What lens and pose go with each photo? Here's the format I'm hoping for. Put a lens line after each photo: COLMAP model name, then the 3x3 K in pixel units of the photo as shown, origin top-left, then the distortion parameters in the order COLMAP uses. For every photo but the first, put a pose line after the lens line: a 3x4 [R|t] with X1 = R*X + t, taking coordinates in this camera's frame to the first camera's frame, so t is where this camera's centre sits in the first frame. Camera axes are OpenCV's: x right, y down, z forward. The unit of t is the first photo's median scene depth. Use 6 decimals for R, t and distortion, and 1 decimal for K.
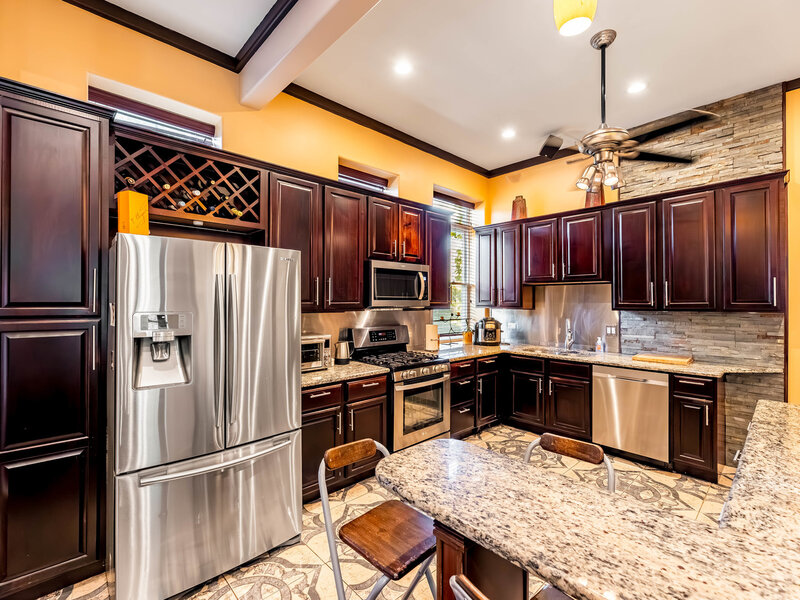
lens RADIAL K [[363.8, 0, 400.0], [0, 363.8, 300.0], [0, 0, 1]] dist [-0.001686, 0.000102]
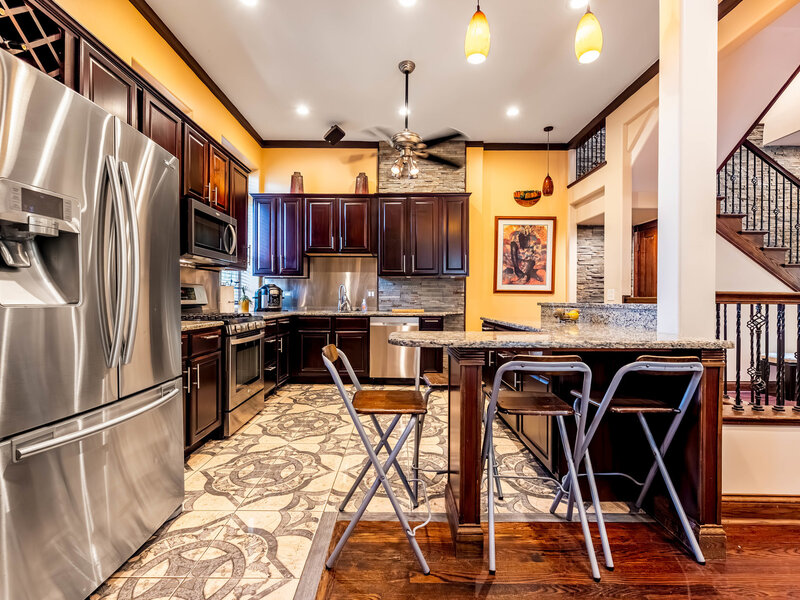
lens RADIAL K [[363.8, 0, 400.0], [0, 363.8, 300.0], [0, 0, 1]] dist [-0.001686, 0.000102]
pose [[0.687656, -0.004477, 0.726023, -0.332215], [-0.005065, 0.999927, 0.010963, 0.106783], [-0.726019, -0.011216, 0.687583, 0.048188]]
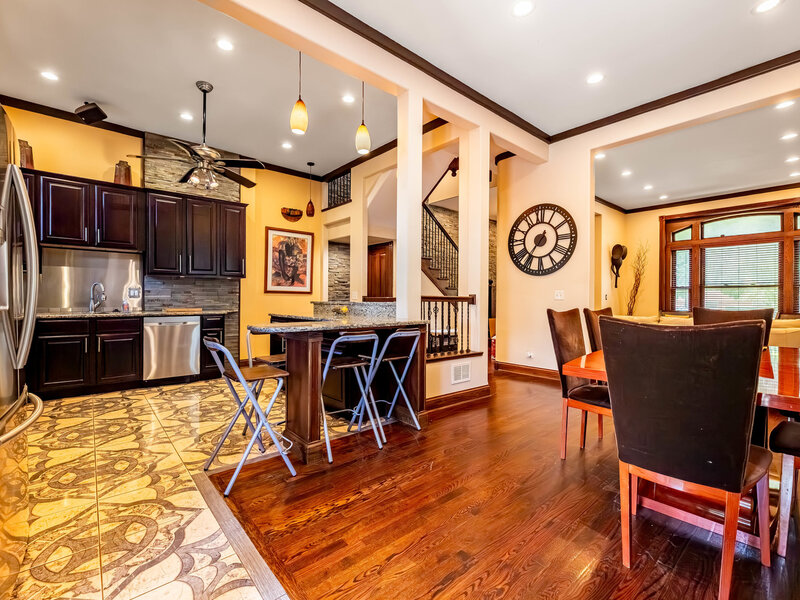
lens RADIAL K [[353.8, 0, 389.1], [0, 353.8, 298.9], [0, 0, 1]] dist [0.001565, 0.000305]
pose [[0.067089, -0.007662, 0.997718, -0.617115], [-0.009767, 0.999918, 0.008336, 0.100376], [-0.997699, -0.010304, 0.067008, 0.098335]]
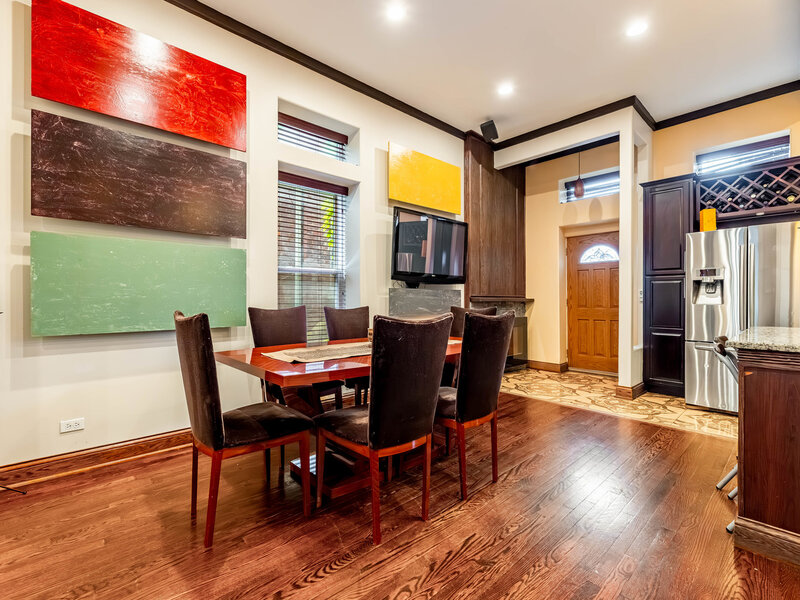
lens RADIAL K [[363.8, 0, 400.0], [0, 363.8, 300.0], [0, 0, 1]] dist [-0.001686, 0.000102]
pose [[-0.001793, 0.001172, -0.999998, 0.684008], [0.003449, 0.999993, 0.001165, 0.100581], [0.999992, -0.003447, -0.001797, -0.356956]]
